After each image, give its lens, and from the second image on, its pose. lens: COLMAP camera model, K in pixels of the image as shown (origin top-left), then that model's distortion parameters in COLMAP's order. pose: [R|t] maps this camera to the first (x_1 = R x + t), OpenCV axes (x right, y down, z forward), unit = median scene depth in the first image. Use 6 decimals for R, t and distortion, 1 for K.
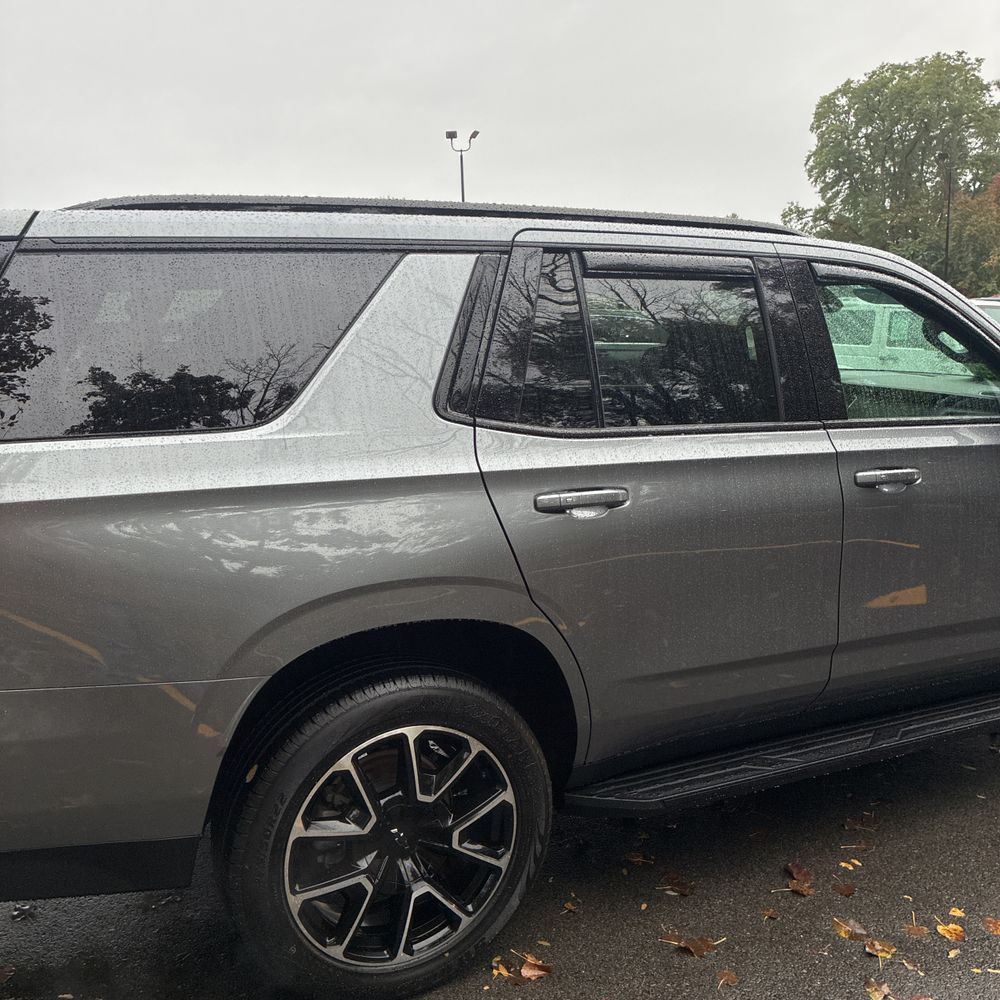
lens RADIAL K [[1016.3, 0, 494.0], [0, 1016.3, 497.8], [0, 0, 1]] dist [0.035172, -0.039905]
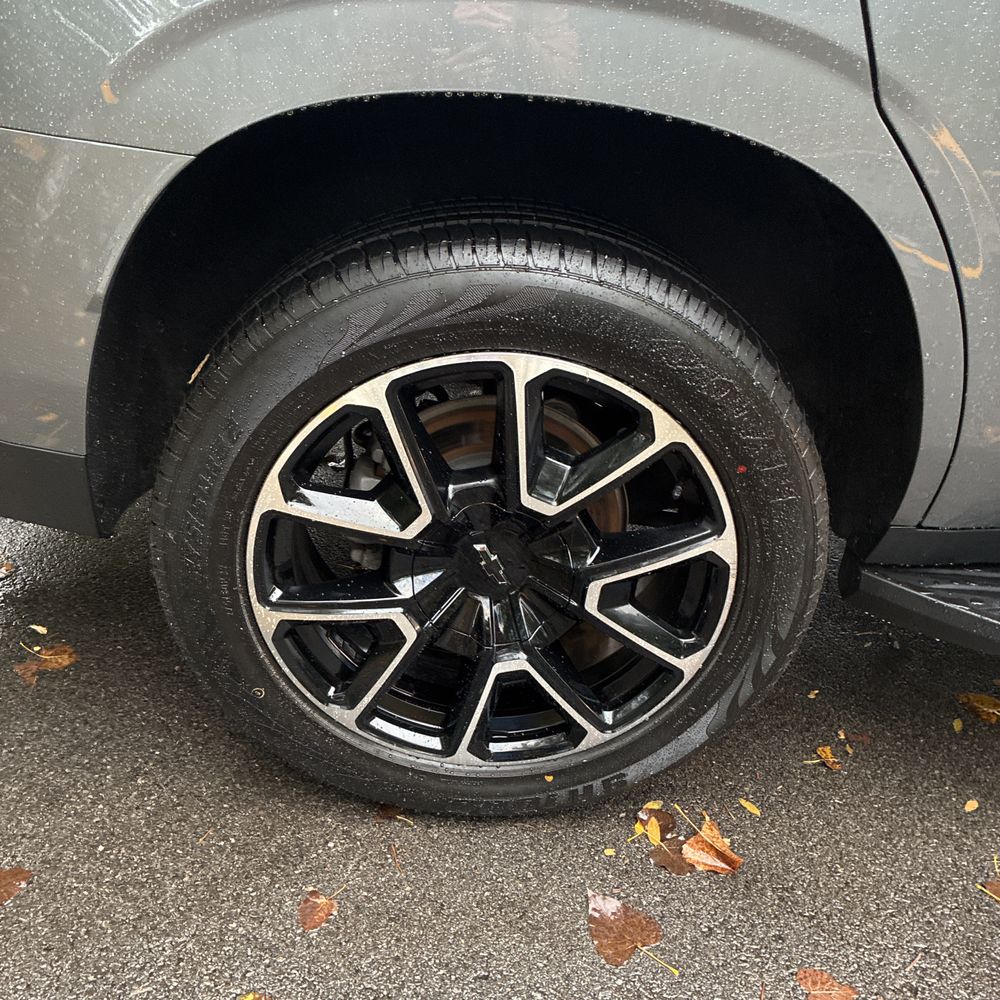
lens RADIAL K [[1012.1, 0, 503.8], [0, 1012.1, 488.3], [0, 0, 1]] dist [0.036923, -0.028856]
pose [[0.899066, 0.263215, -0.349855, 0.083362], [-0.142382, 0.931442, 0.334878, 0.125647], [0.414015, -0.251264, 0.874905, 0.563543]]
